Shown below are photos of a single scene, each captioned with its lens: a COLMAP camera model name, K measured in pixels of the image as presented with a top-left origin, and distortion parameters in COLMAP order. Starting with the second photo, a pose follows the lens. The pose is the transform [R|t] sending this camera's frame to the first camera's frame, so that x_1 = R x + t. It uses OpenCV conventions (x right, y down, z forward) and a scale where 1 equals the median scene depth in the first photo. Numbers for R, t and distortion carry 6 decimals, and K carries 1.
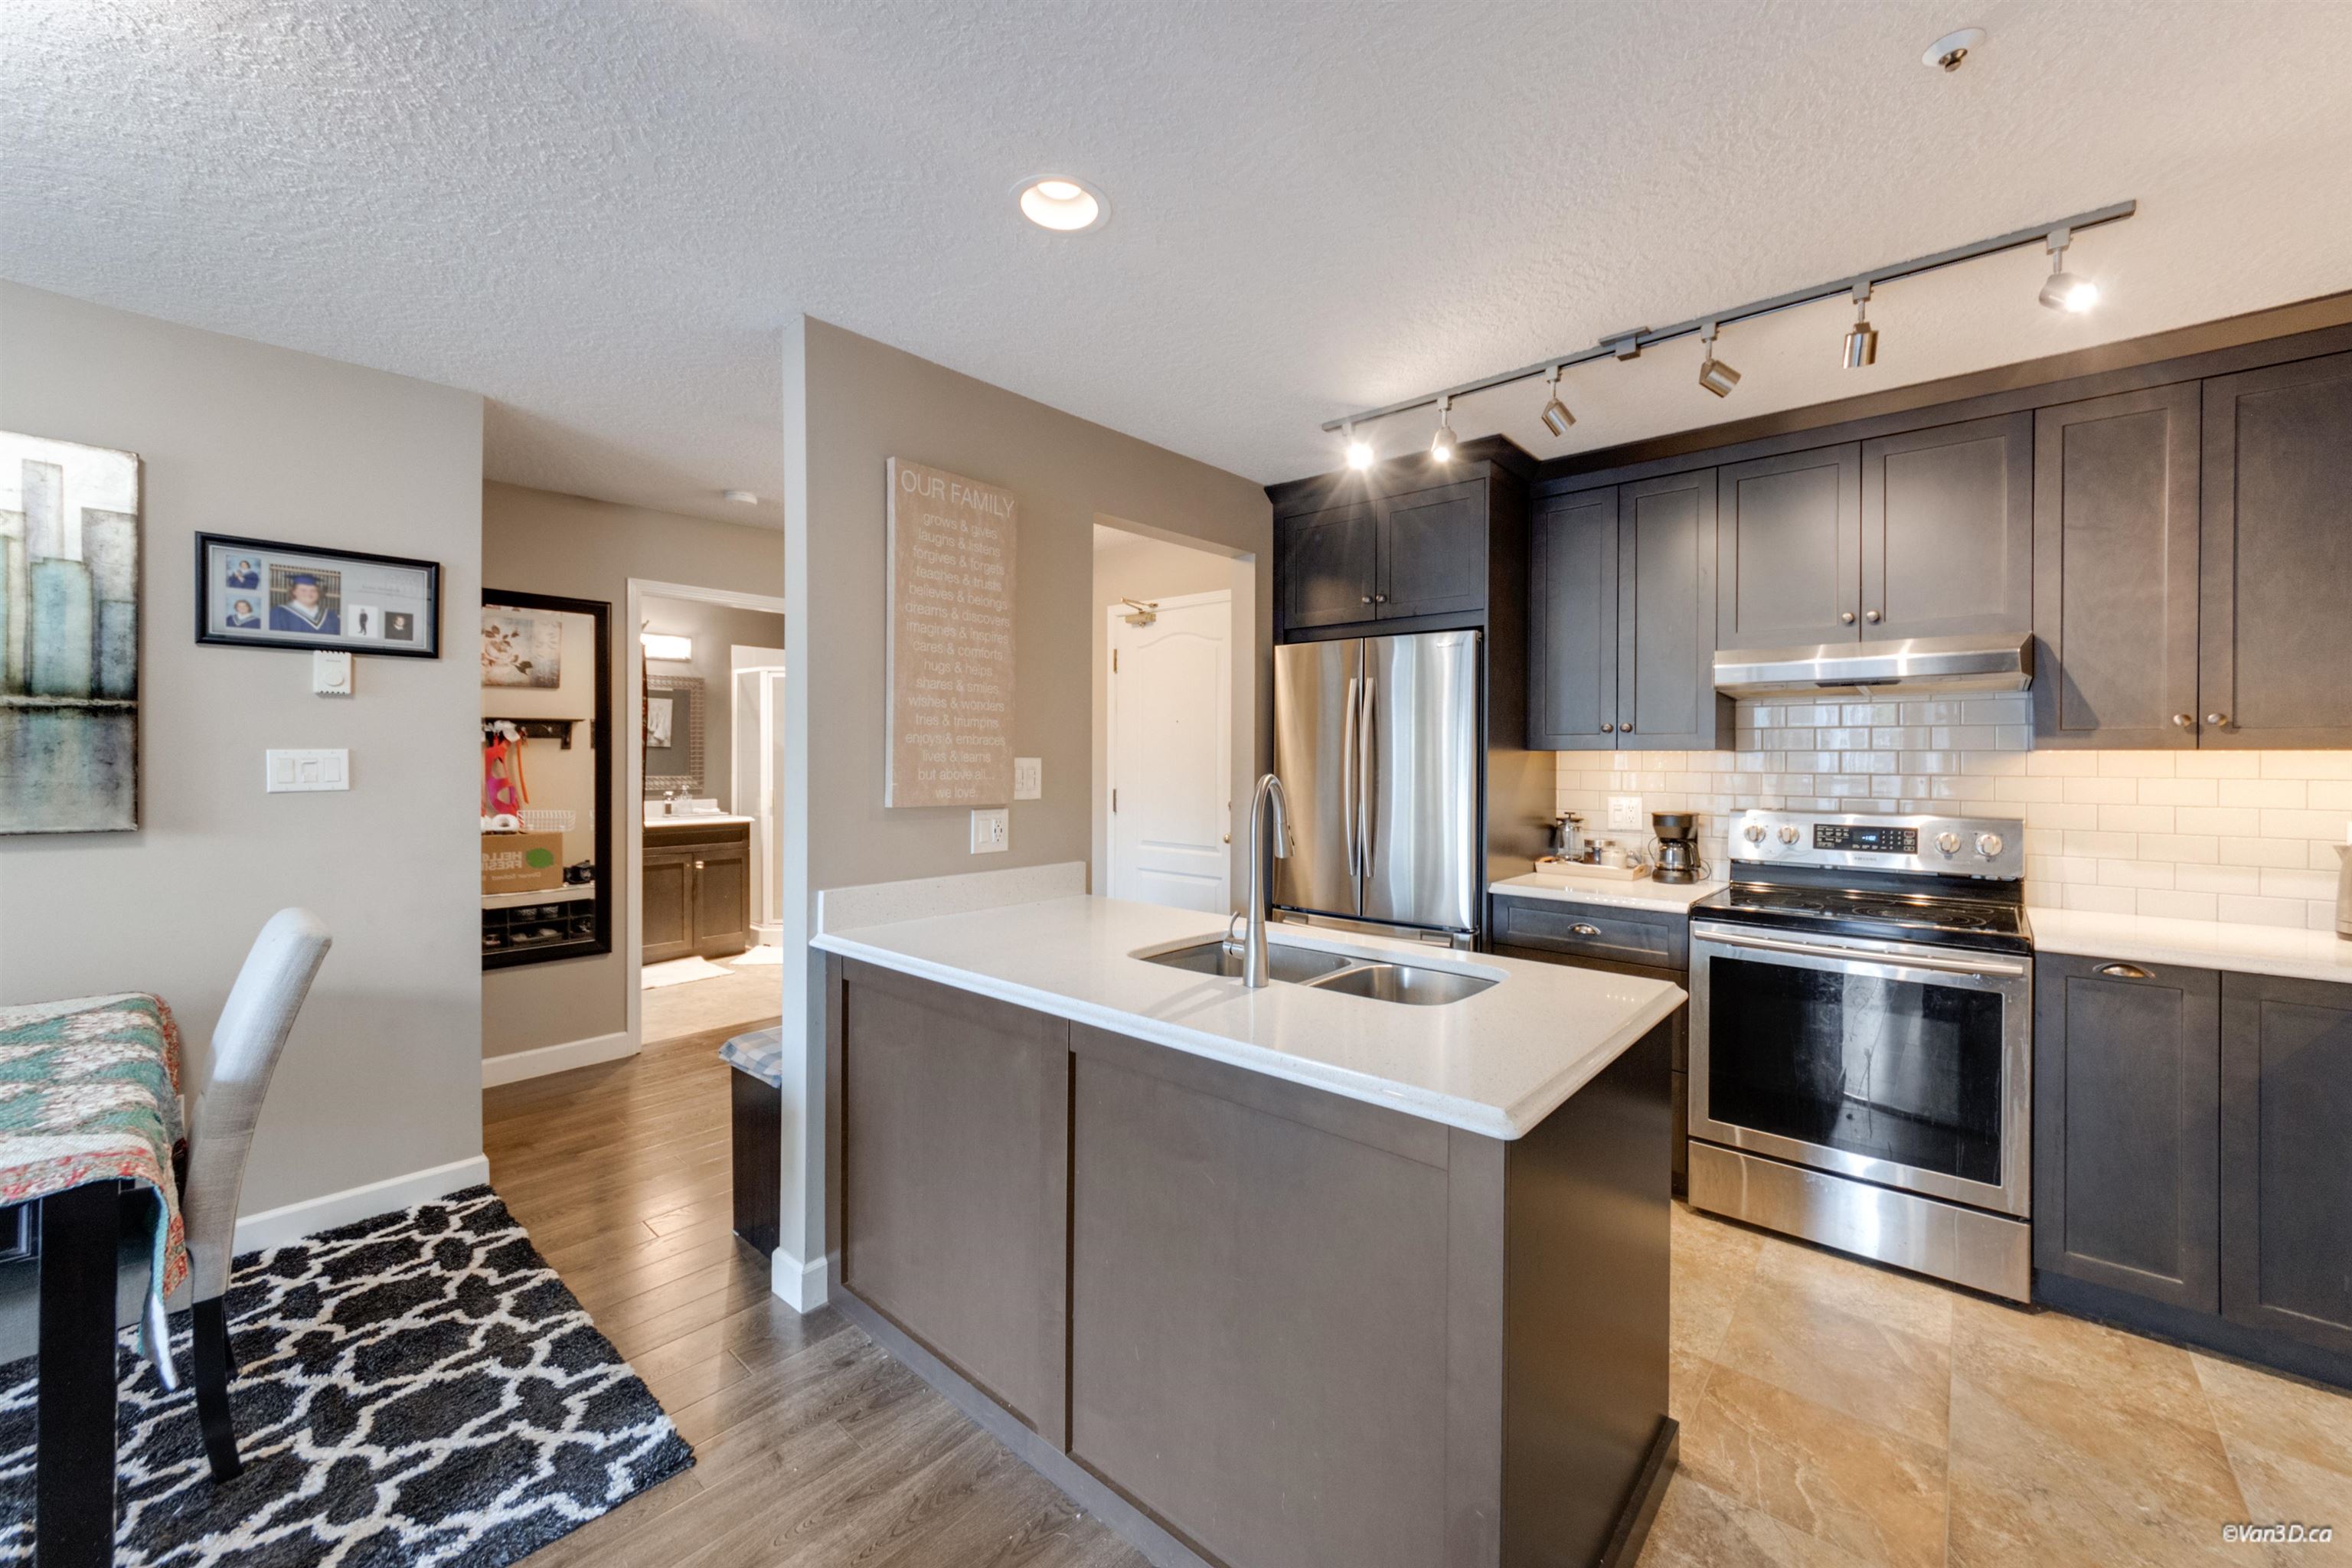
lens RADIAL K [[912.7, 0, 1161.5], [0, 912.7, 761.9], [0, 0, 1]] dist [-0.000710, -0.000119]
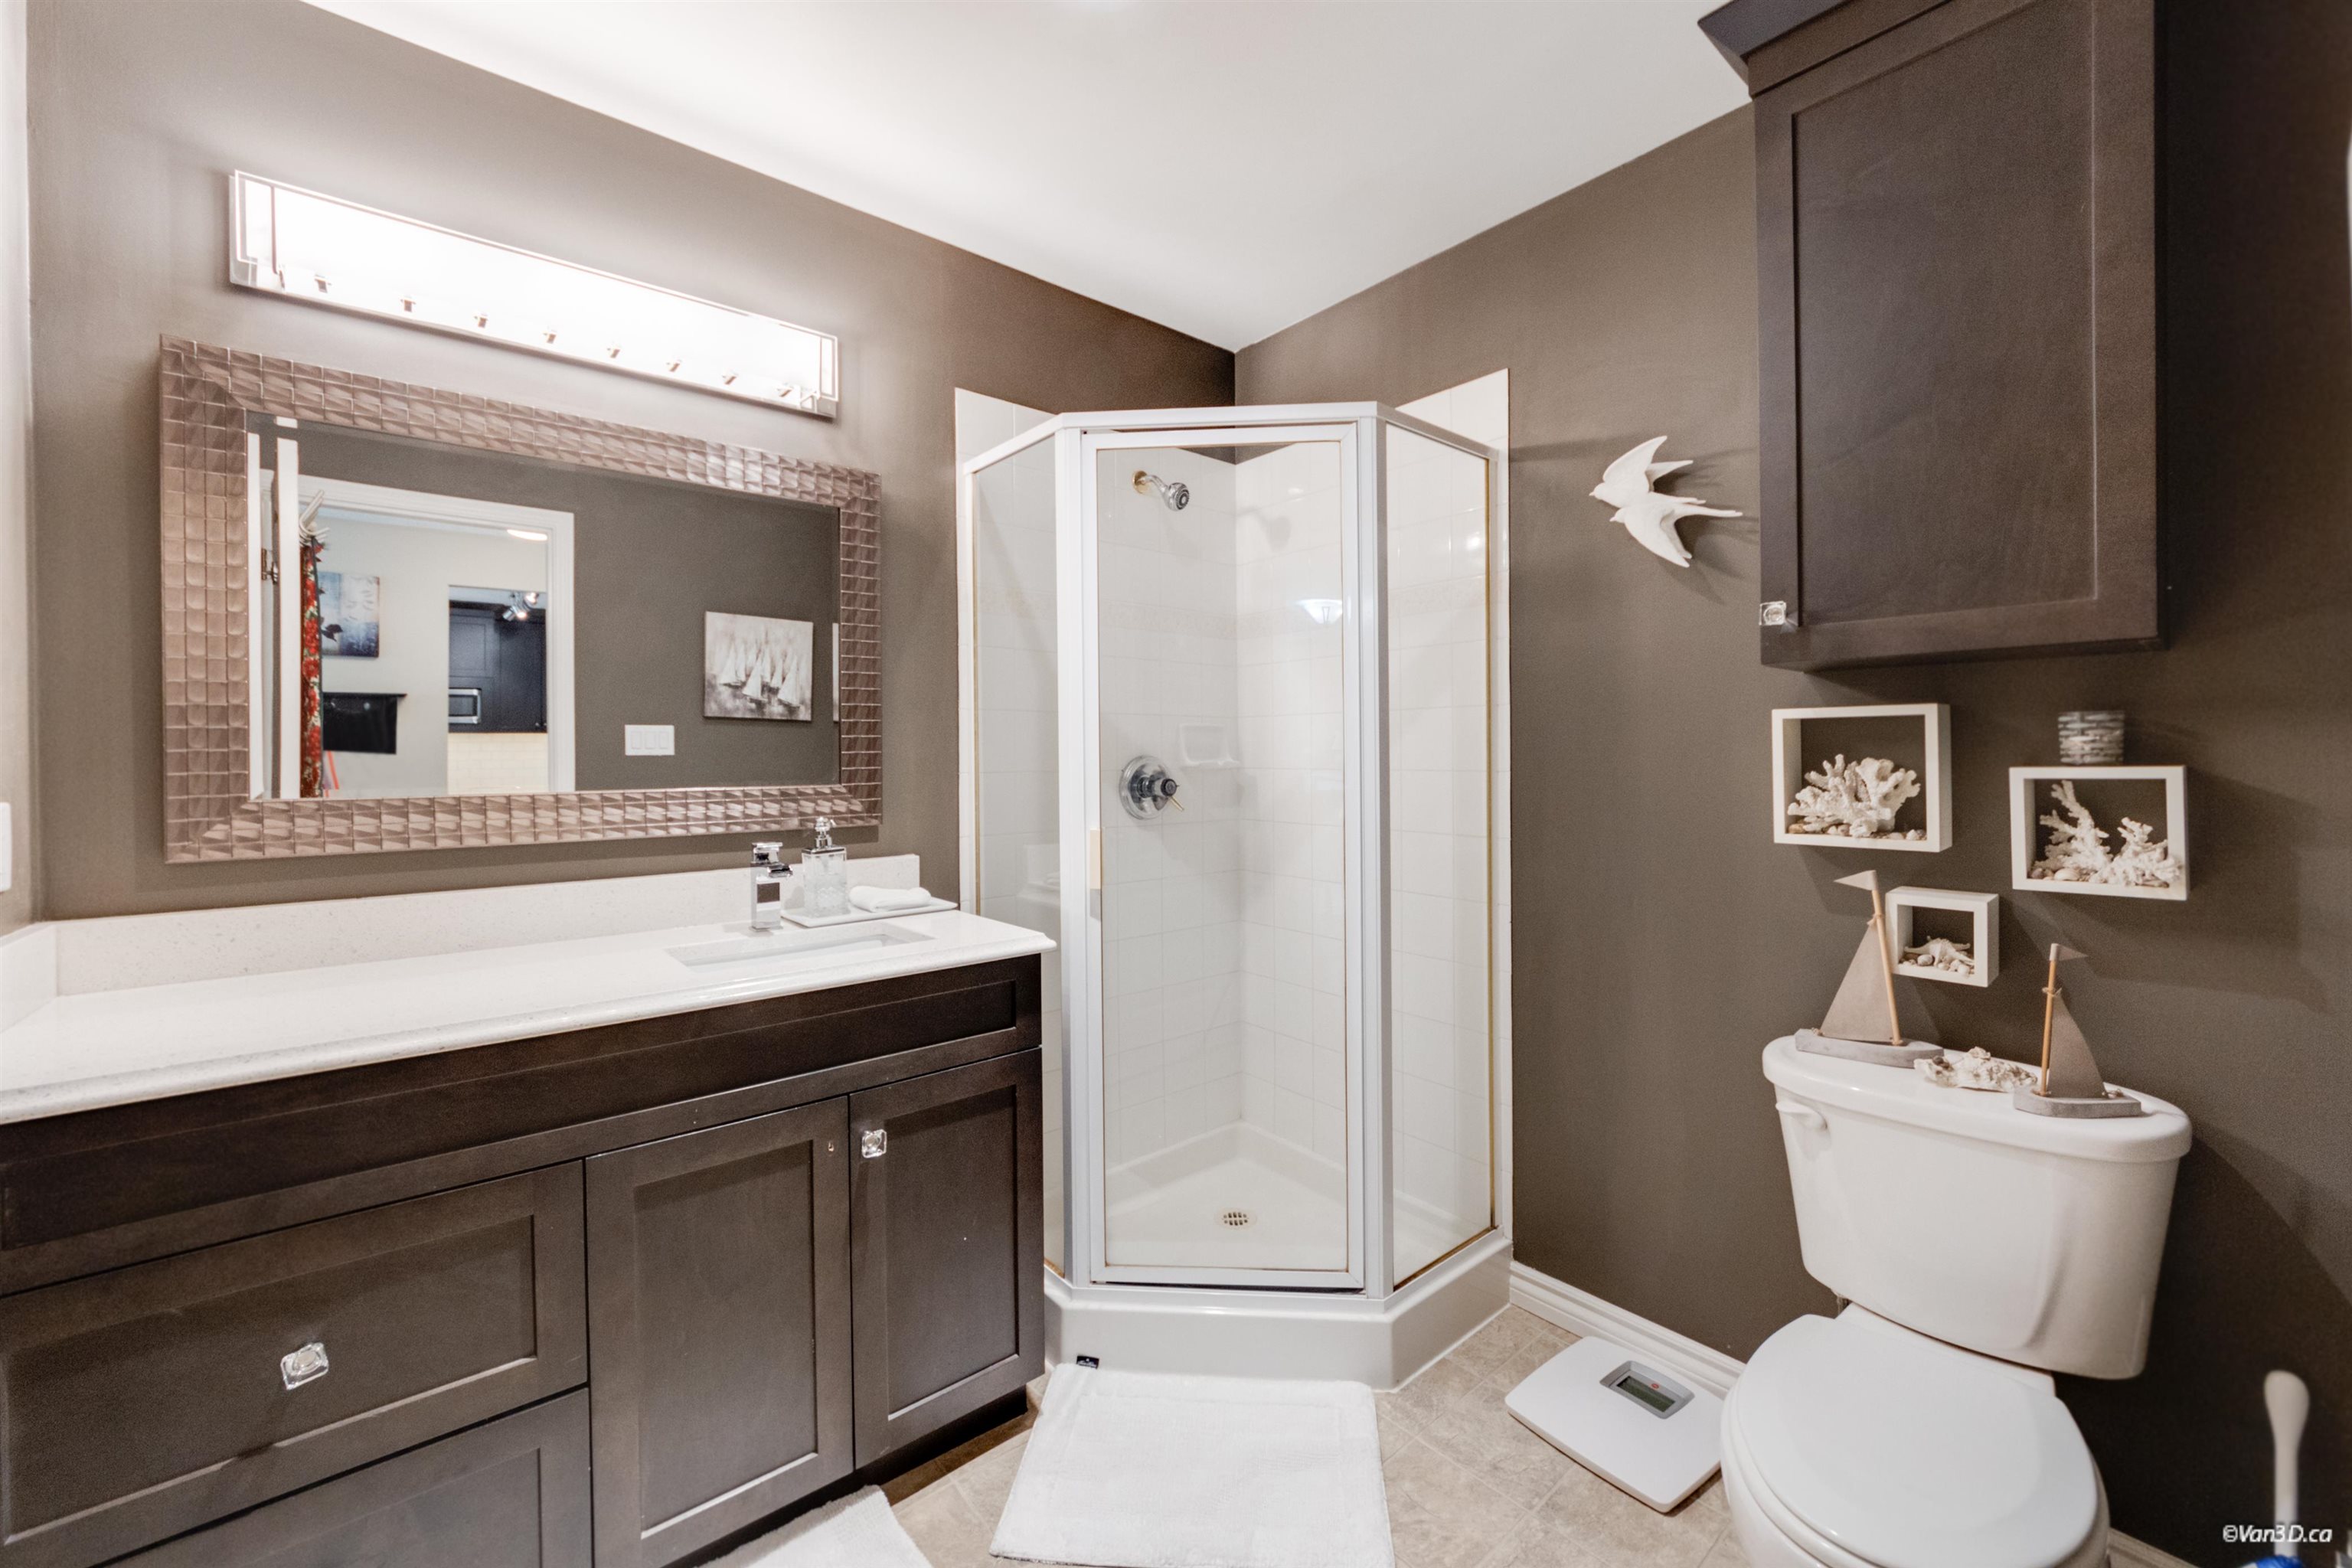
lens RADIAL K [[912.7, 0, 1178.3], [0, 912.7, 761.9], [0, 0, 1]] dist [-0.000710, -0.000119]
pose [[0.990953, -0.003572, -0.134164, -0.385716], [0.004668, 0.999958, 0.007853, 0.005278], [0.134131, -0.008408, 0.990928, 0.757050]]
